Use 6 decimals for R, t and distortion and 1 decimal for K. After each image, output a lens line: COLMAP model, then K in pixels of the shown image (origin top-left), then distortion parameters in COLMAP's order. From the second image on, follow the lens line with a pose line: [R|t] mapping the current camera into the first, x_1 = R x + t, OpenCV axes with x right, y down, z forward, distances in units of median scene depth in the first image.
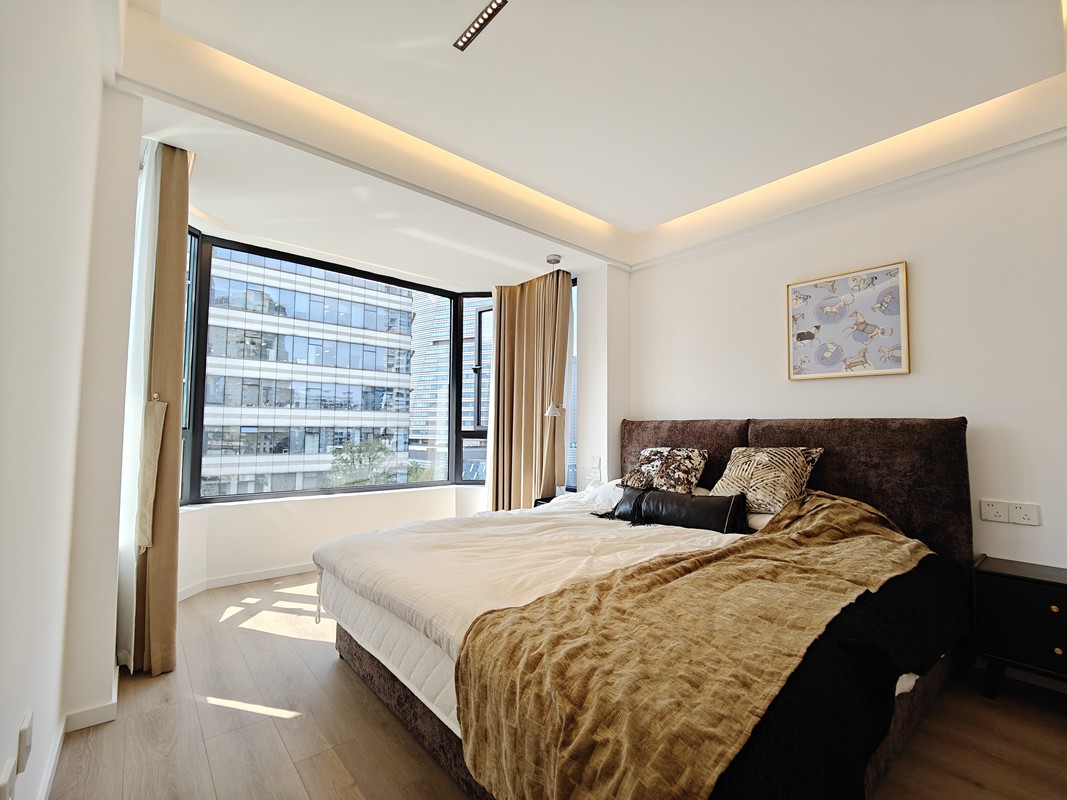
lens RADIAL K [[469.6, 0, 536.8], [0, 469.6, 404.7], [0, 0, 1]] dist [0.005464, -0.004084]
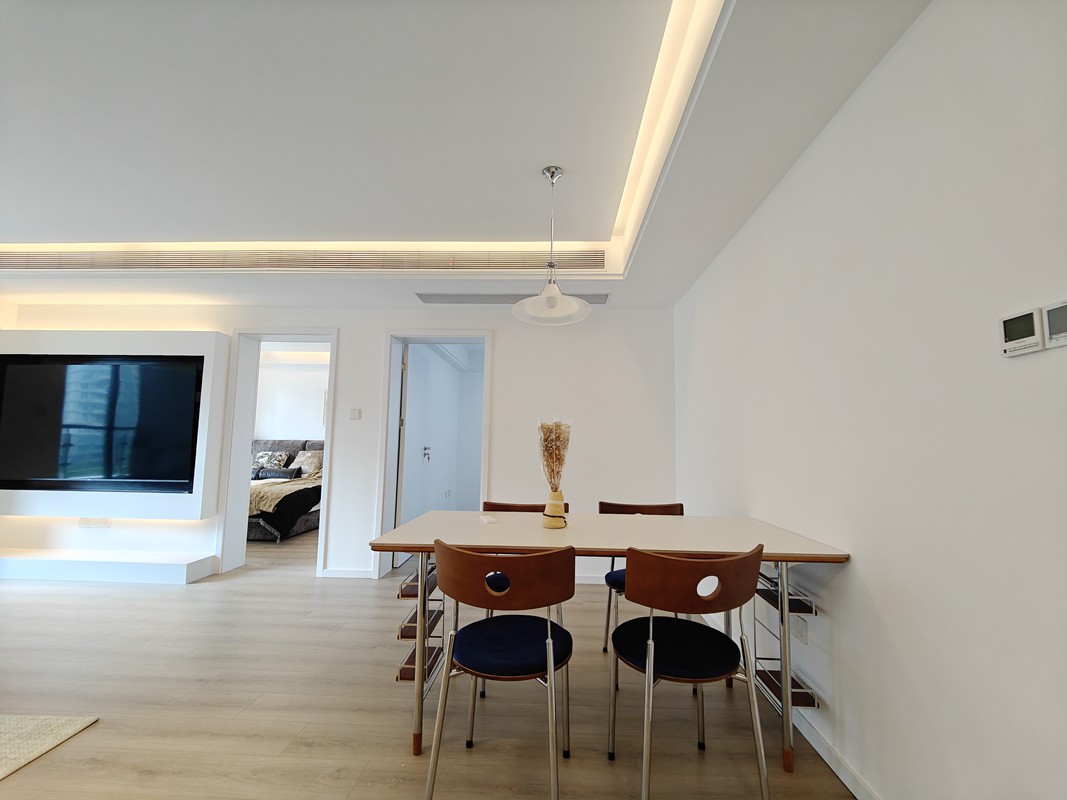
lens RADIAL K [[469.6, 0, 537.2], [0, 469.6, 396.4], [0, 0, 1]] dist [0.005464, -0.004084]
pose [[0.679108, 0.071958, 0.730503, -0.600824], [-0.045450, 0.997396, -0.055995, -0.123487], [-0.732630, 0.004825, 0.680610, -1.711653]]
